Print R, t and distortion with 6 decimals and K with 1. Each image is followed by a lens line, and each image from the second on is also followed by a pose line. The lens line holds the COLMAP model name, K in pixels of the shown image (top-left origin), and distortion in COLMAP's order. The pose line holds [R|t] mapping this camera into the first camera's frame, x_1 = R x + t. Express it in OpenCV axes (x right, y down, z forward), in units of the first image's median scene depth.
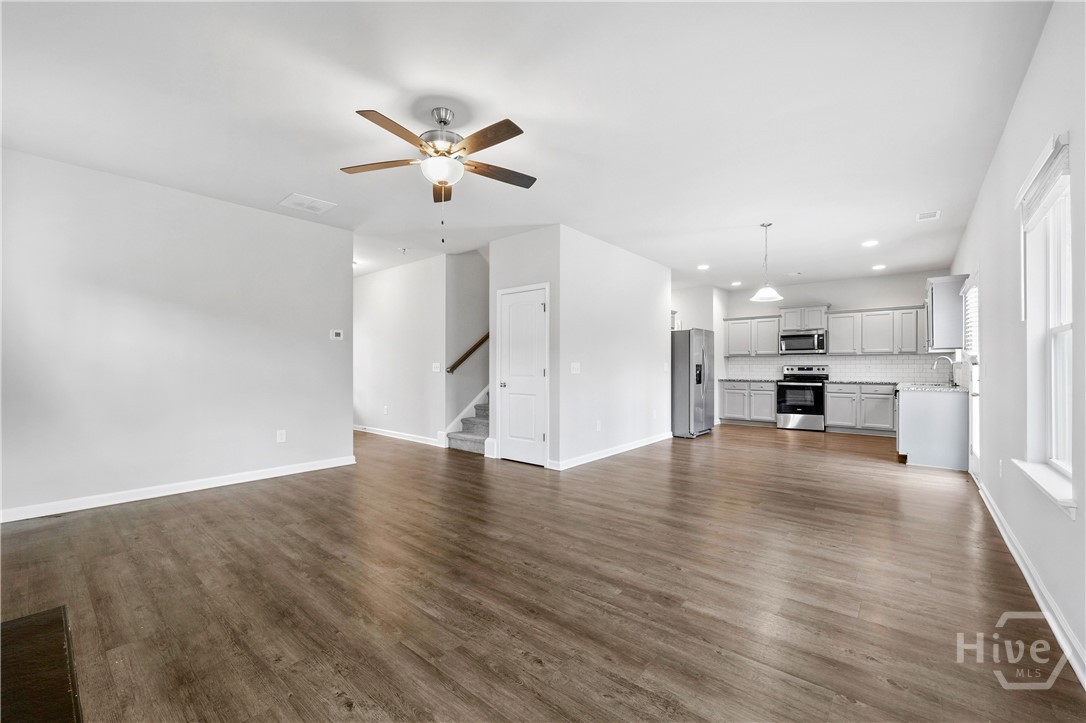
lens RADIAL K [[442.5, 0, 543.1], [0, 442.5, 364.0], [0, 0, 1]] dist [-0.009488, -0.000484]
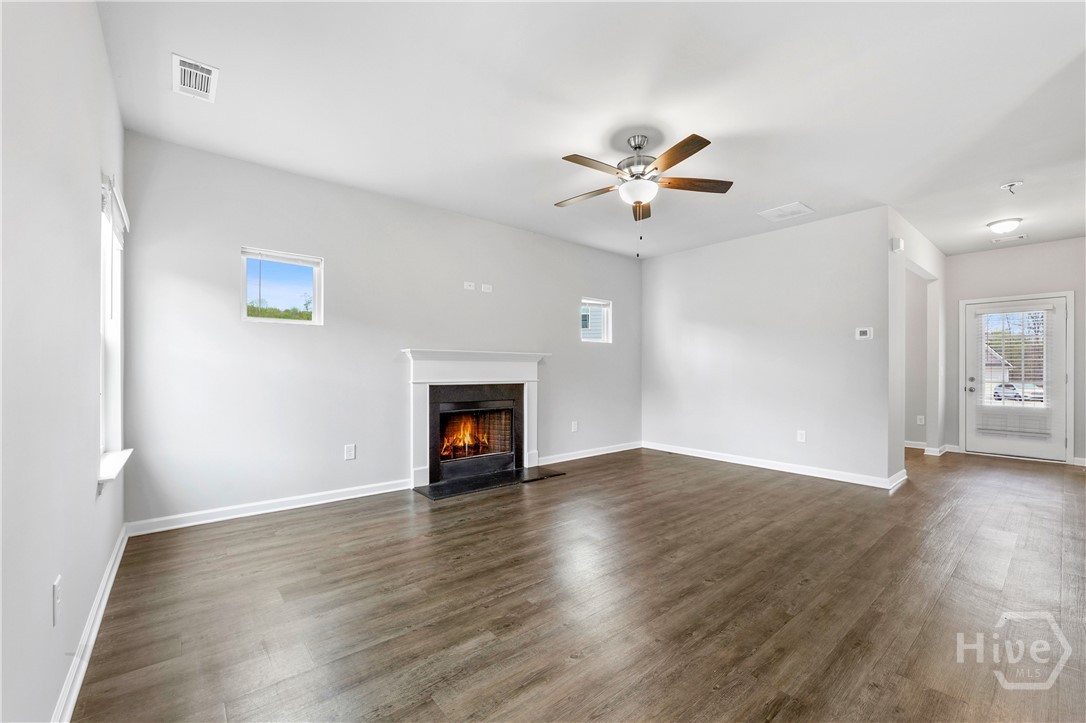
lens RADIAL K [[442.5, 0, 541.7], [0, 442.5, 367.2], [0, 0, 1]] dist [-0.009488, -0.000484]
pose [[-0.179488, -0.005240, -0.983746, 1.041456], [0.003979, 0.999974, -0.006052, 0.006675], [0.983752, -0.005000, -0.179463, 1.109337]]
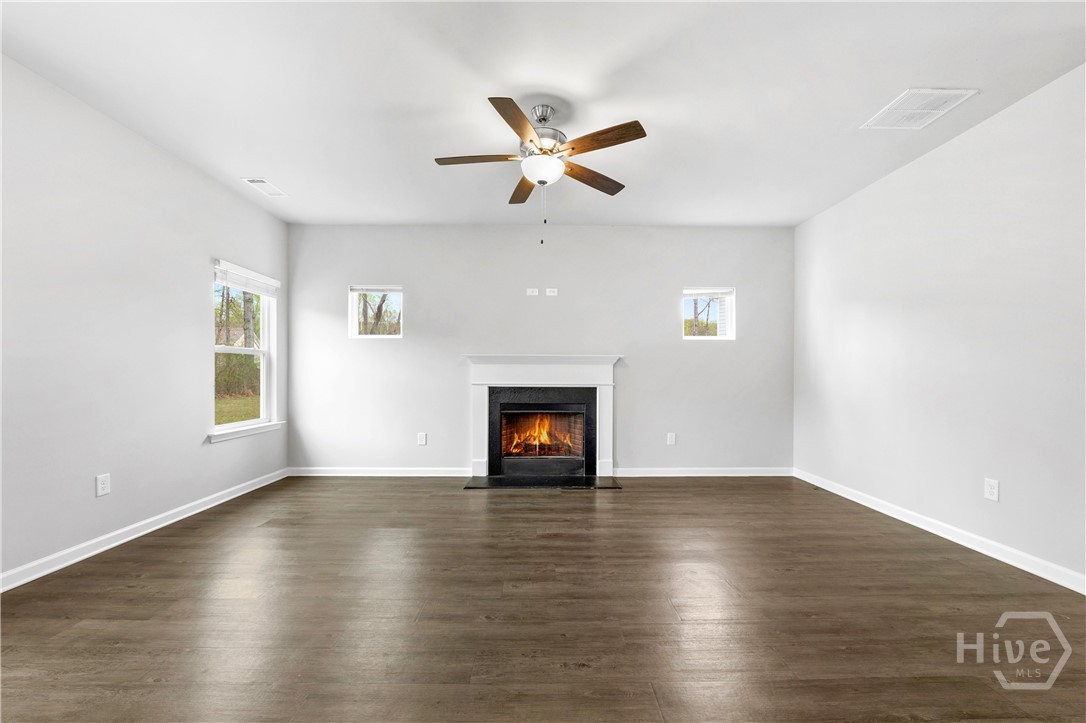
lens RADIAL K [[442.5, 0, 542.9], [0, 442.5, 372.5], [0, 0, 1]] dist [-0.009488, -0.000484]
pose [[-0.757734, -0.003430, -0.652554, 0.472054], [0.001466, 0.999975, -0.006959, 0.018566], [0.652561, -0.006230, -0.757710, 2.006721]]
